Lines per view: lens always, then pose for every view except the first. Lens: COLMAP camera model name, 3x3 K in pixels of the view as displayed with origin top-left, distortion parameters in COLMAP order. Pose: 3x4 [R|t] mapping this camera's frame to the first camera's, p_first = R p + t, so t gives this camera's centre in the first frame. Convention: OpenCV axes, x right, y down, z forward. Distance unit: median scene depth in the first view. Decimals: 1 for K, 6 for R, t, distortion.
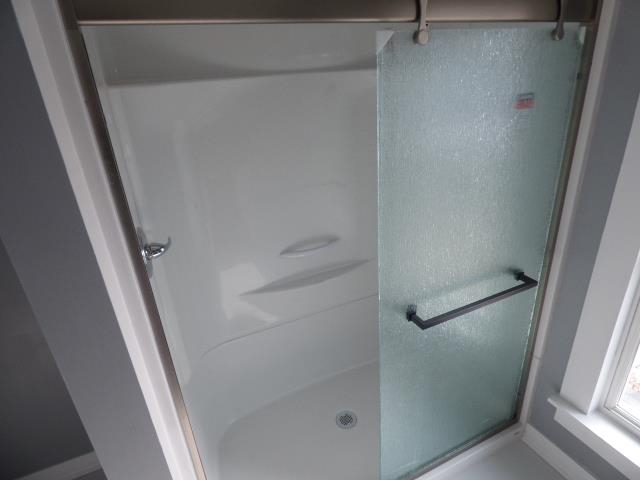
lens RADIAL K [[382.4, 0, 318.1], [0, 382.4, 239.6], [0, 0, 1]] dist [-0.020253, 0.000576]
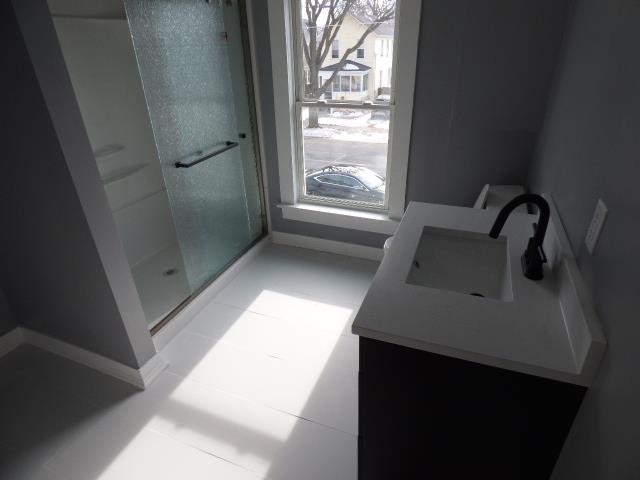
lens RADIAL K [[382.4, 0, 321.3], [0, 382.4, 241.7], [0, 0, 1]] dist [-0.020253, 0.000576]
pose [[0.722419, -0.287960, 0.628641, -0.466448], [0.256772, 0.955868, 0.142776, 0.368893], [-0.642011, 0.058274, 0.764478, -0.568334]]
